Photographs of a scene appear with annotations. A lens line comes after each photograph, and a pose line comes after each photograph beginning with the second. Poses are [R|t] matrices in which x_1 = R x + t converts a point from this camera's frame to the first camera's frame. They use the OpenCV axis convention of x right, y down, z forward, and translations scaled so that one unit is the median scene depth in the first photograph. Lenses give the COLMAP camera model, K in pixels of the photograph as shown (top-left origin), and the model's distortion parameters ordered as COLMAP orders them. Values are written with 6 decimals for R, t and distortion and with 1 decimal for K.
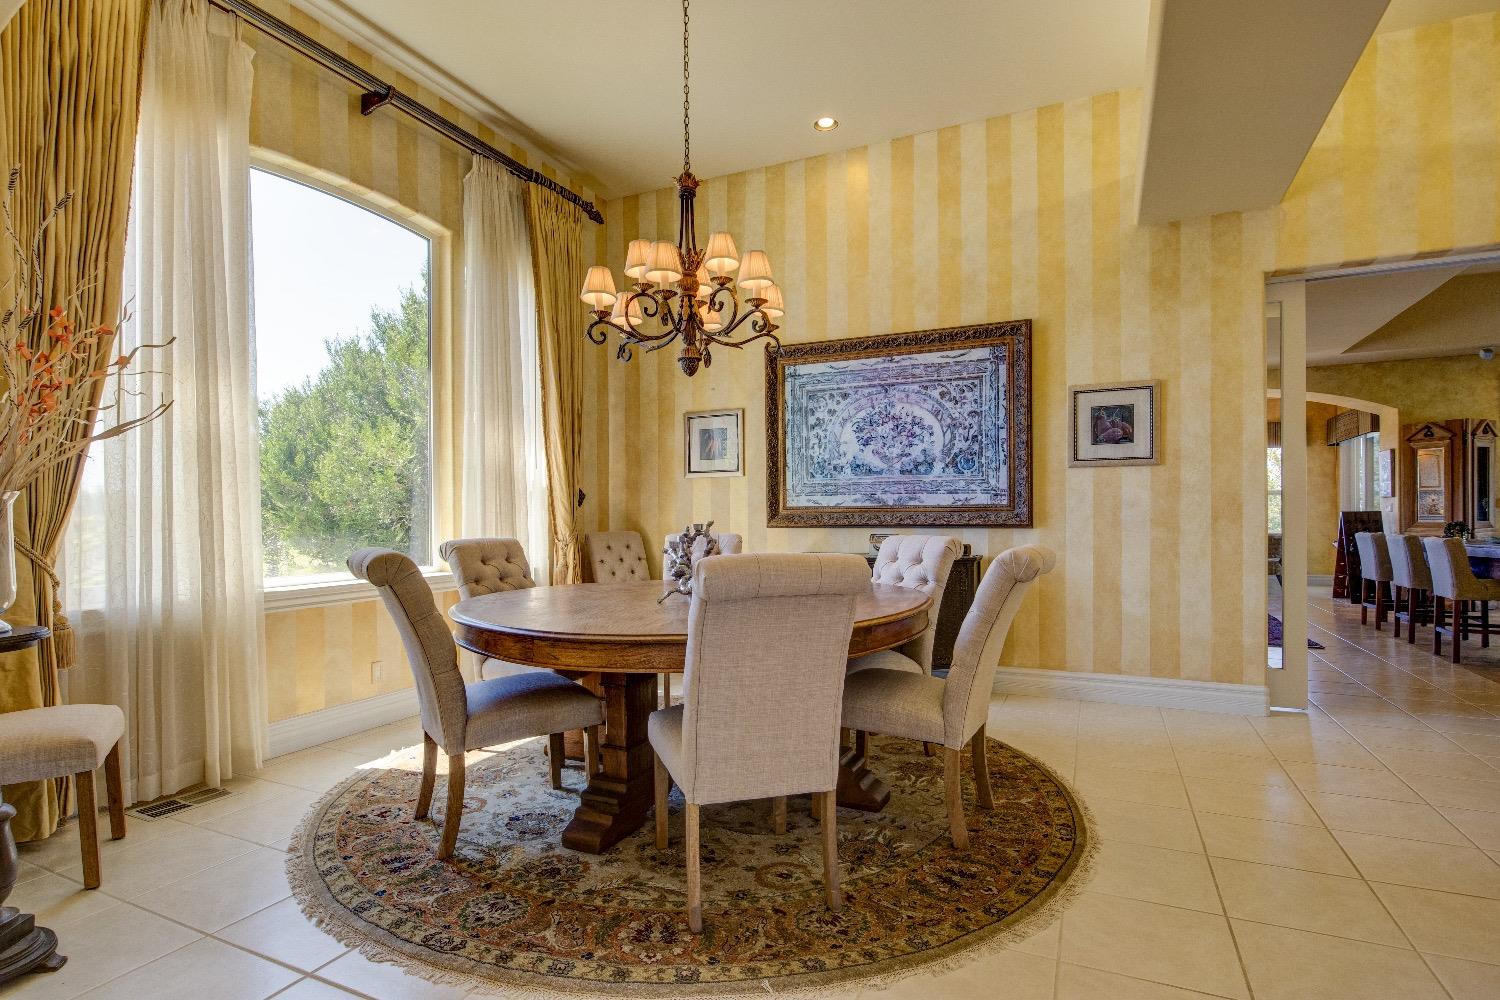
lens RADIAL K [[744.7, 0, 736.9], [0, 744.7, 523.1], [0, 0, 1]] dist [-0.008212, -0.000495]
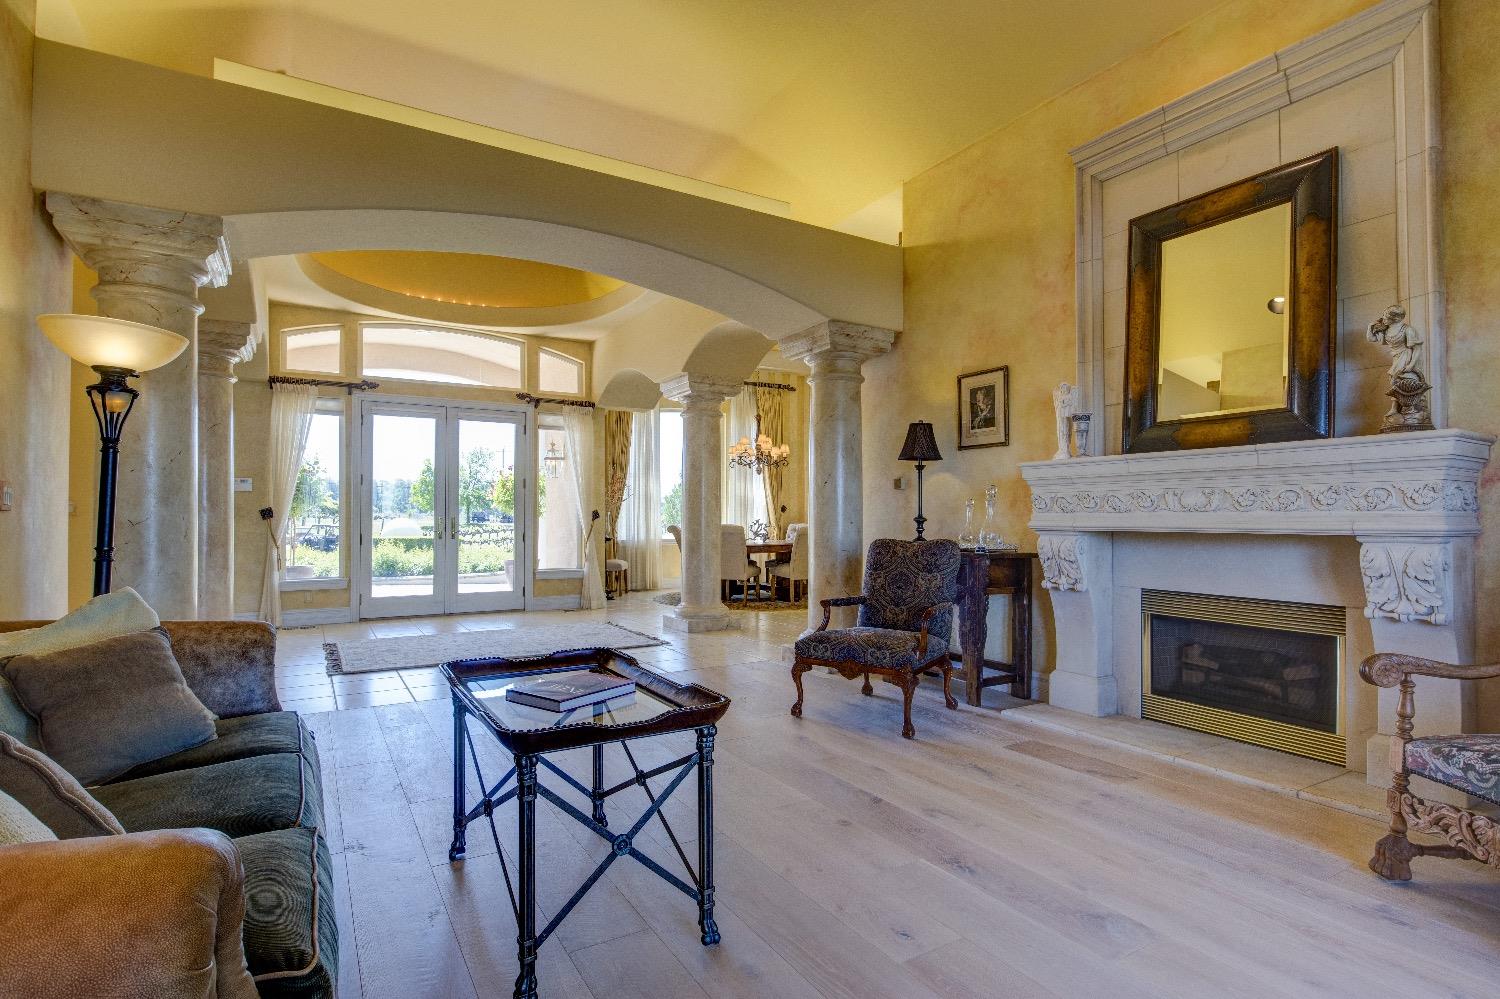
lens RADIAL K [[744.7, 0, 749.3], [0, 744.7, 504.5], [0, 0, 1]] dist [-0.008212, -0.000495]
pose [[0.835343, -0.004607, -0.549710, 1.138065], [-0.008562, 0.999735, -0.021389, 0.004575], [0.549662, 0.022574, 0.835082, -1.187650]]
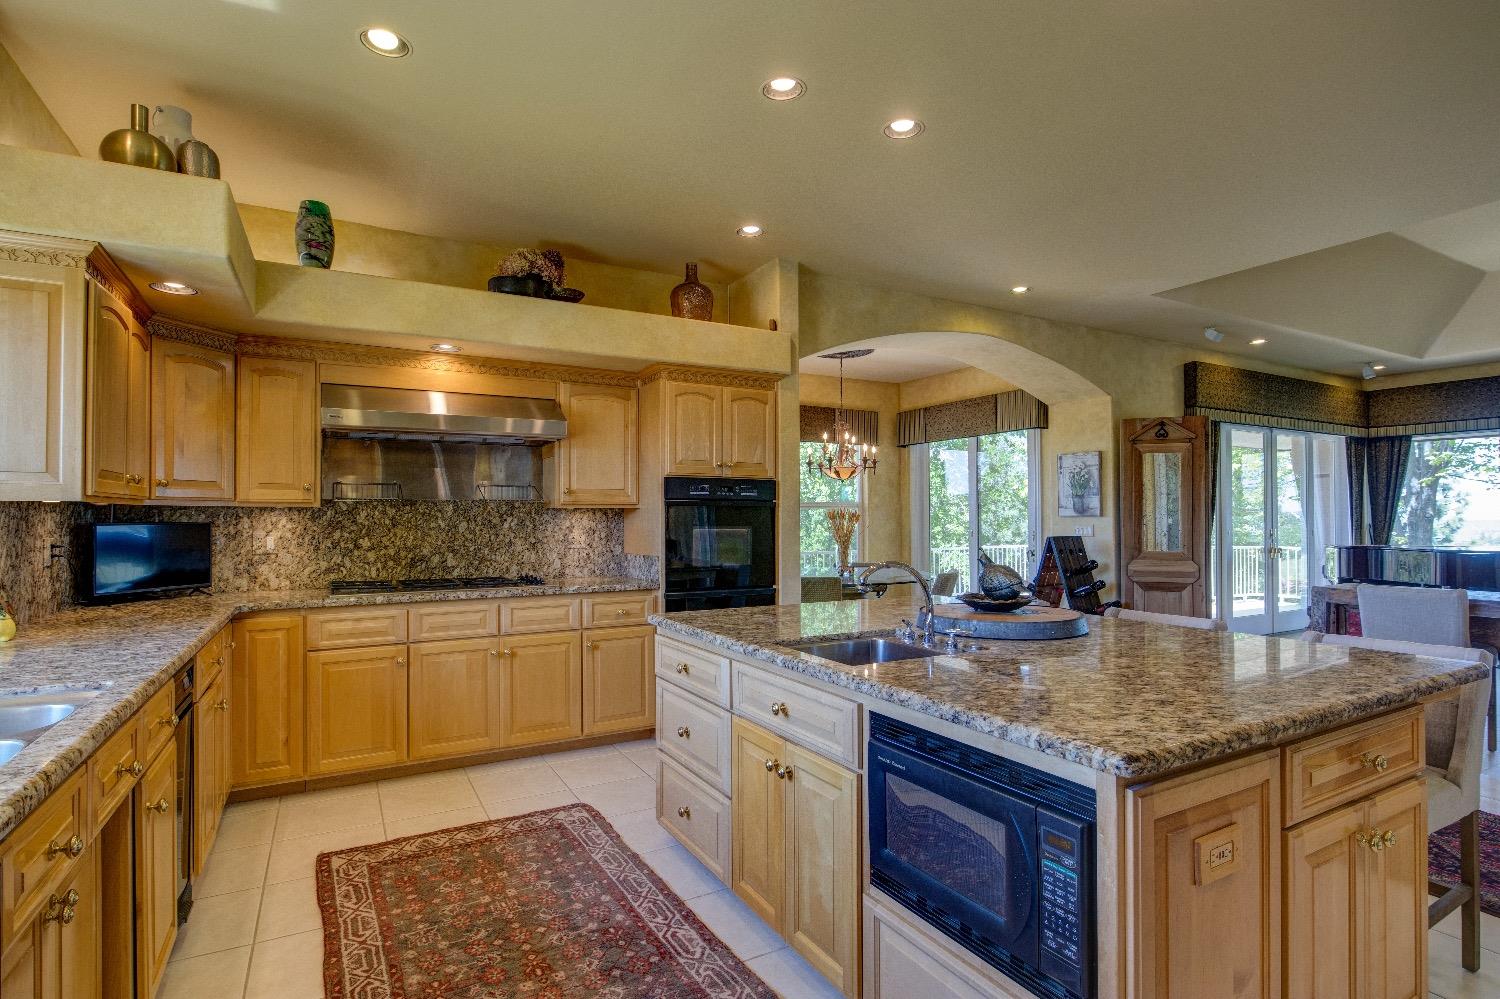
lens RADIAL K [[744.7, 0, 746.1], [0, 744.7, 512.5], [0, 0, 1]] dist [-0.008212, -0.000495]
pose [[0.571265, 0.011016, 0.820692, 0.172025], [0.005425, 0.999837, -0.017197, -0.059275], [-0.820748, 0.014276, 0.571113, 1.772778]]
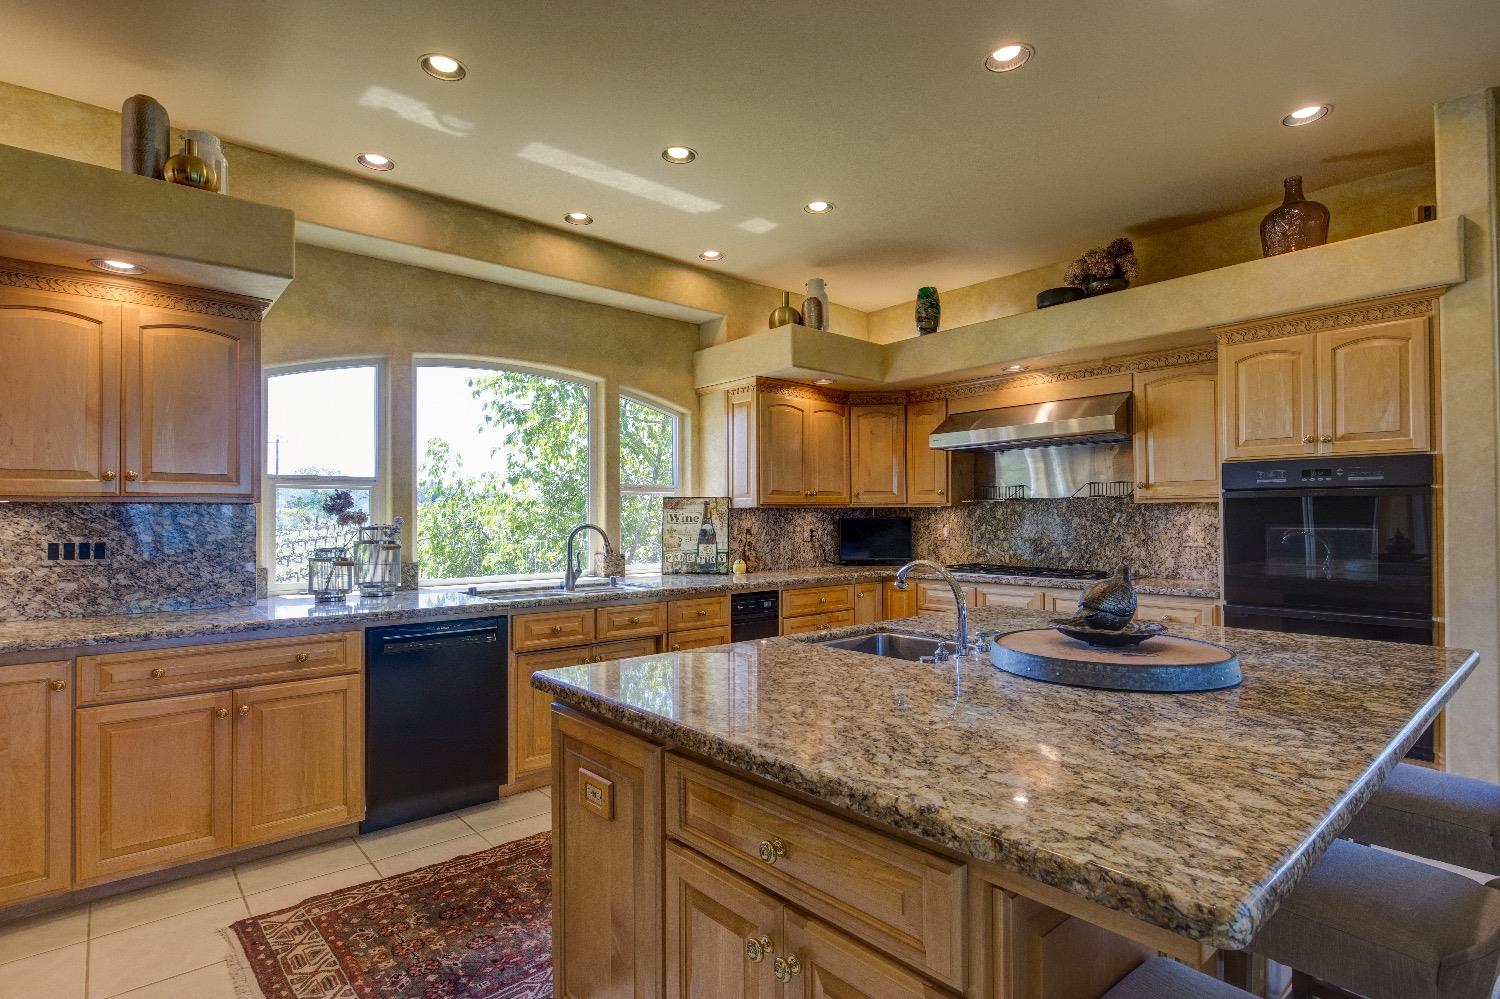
lens RADIAL K [[744.7, 0, 742.6], [0, 744.7, 510.3], [0, 0, 1]] dist [-0.008212, -0.000495]
pose [[0.917535, -0.003354, -0.397640, 0.751440], [-0.002665, 0.999890, -0.014581, -0.059288], [0.397645, 0.014438, 0.917426, 1.475670]]
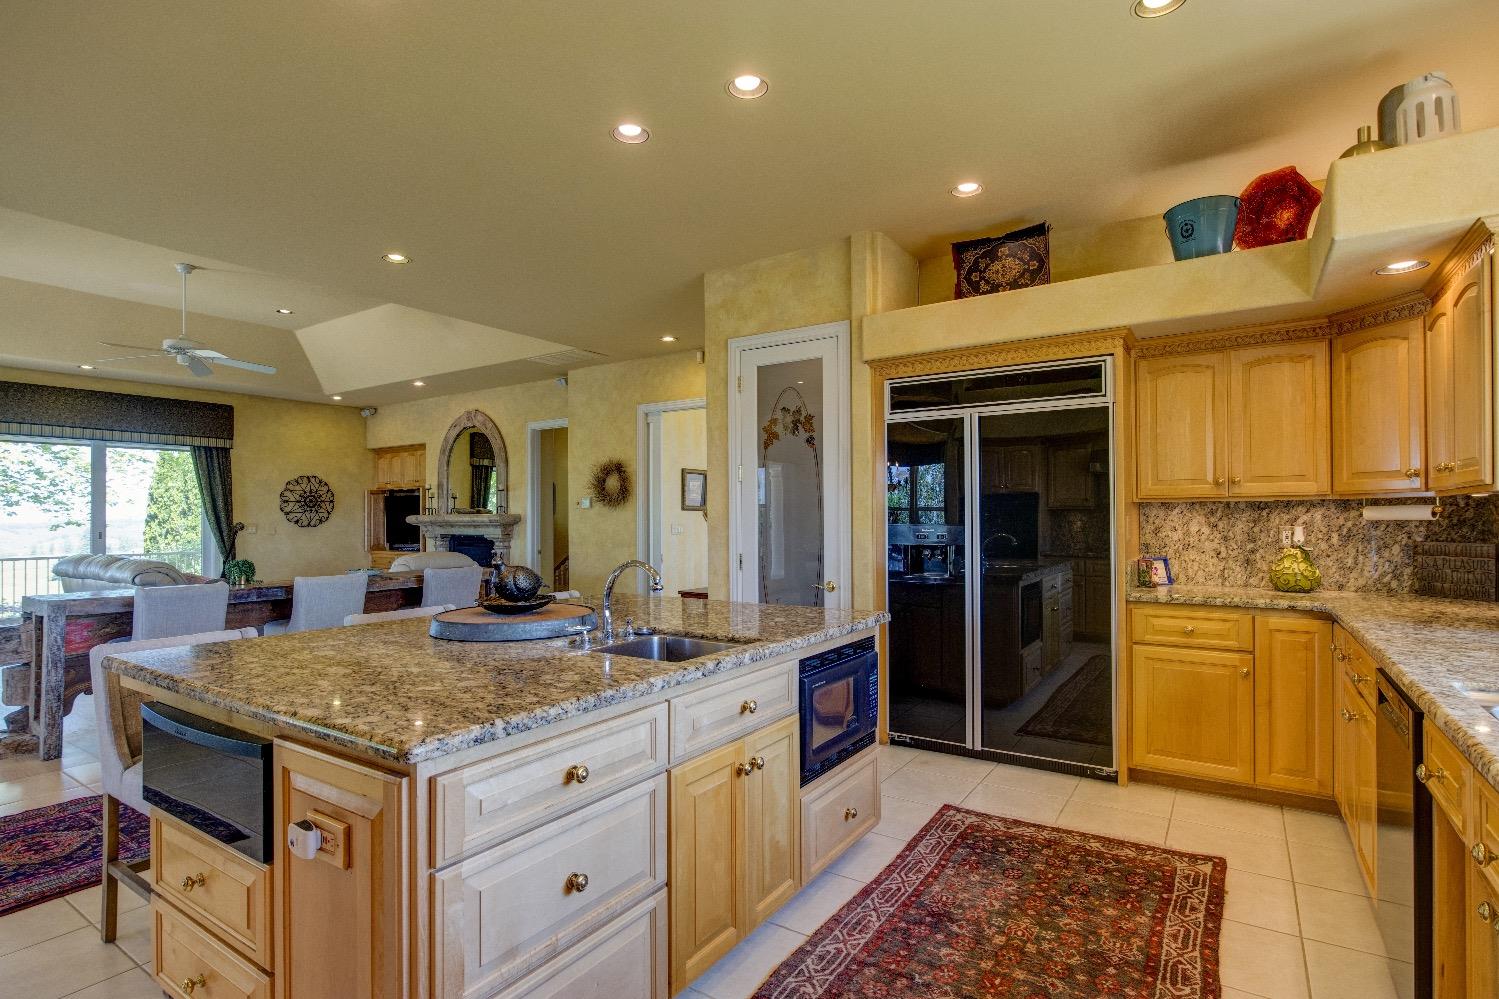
lens RADIAL K [[744.2, 0, 738.1], [0, 744.2, 513.7], [0, 0, 1]] dist [-0.008212, -0.000495]
pose [[-0.989831, 0.012059, 0.141733, 0.515427], [0.012455, 0.999921, 0.001906, -0.065887], [-0.141699, 0.003652, -0.989903, 2.500021]]
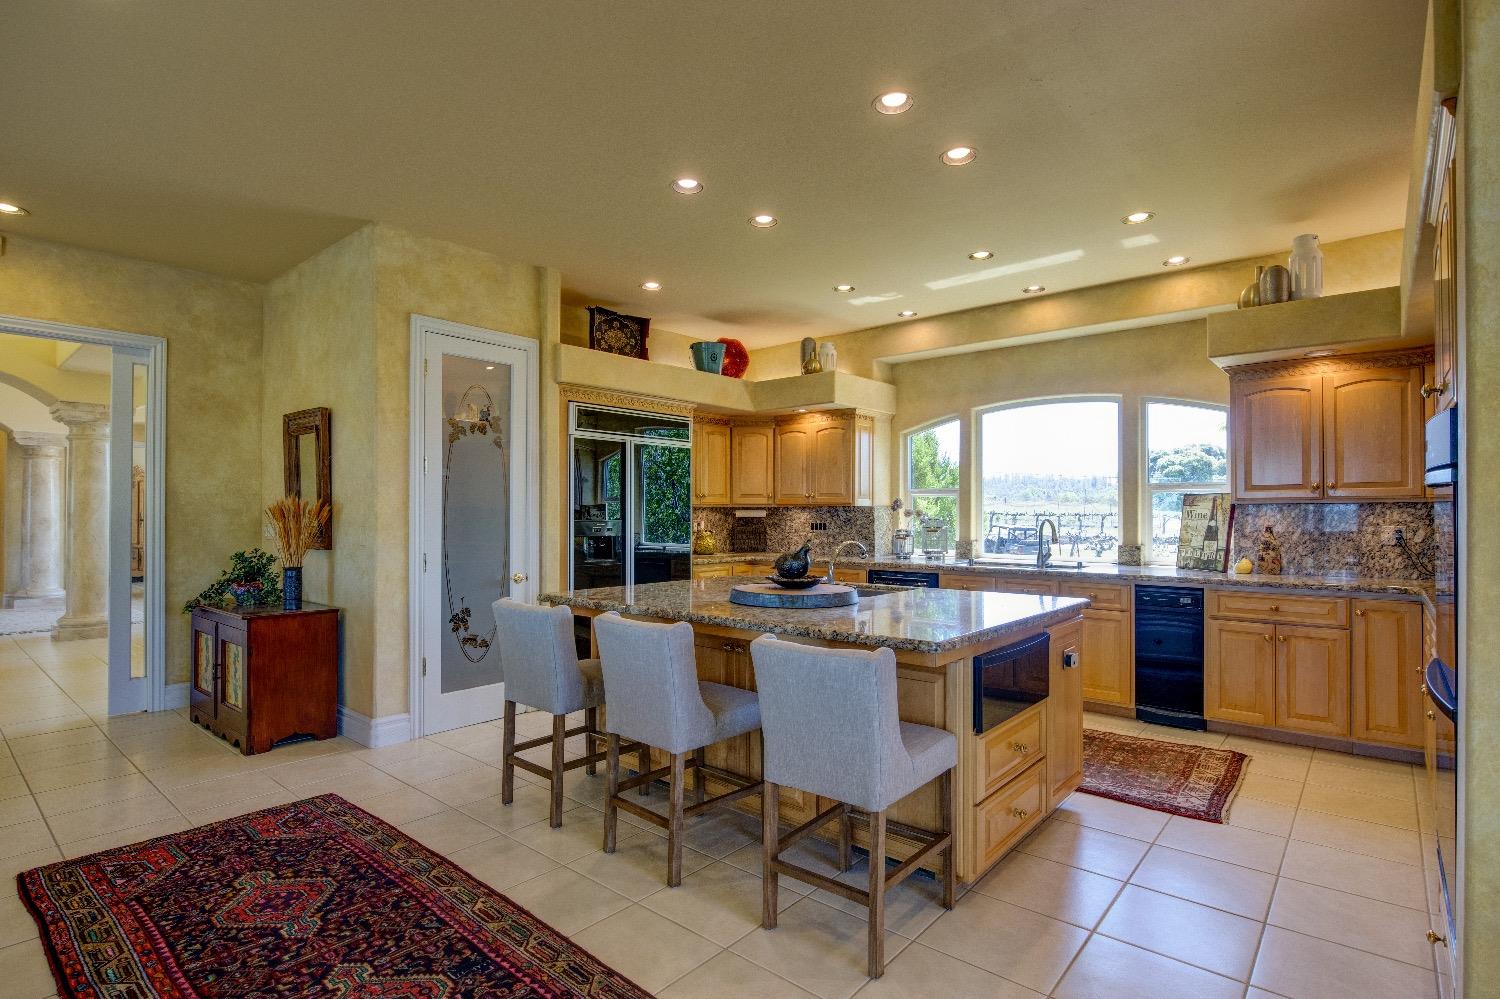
lens RADIAL K [[744.7, 0, 743.3], [0, 744.7, 514.1], [0, 0, 1]] dist [-0.008212, -0.000495]
pose [[-0.257894, 0.005762, -0.966156, 1.509931], [-0.006648, 0.999948, 0.007738, -0.068308], [0.966150, 0.008419, -0.257842, 2.088588]]
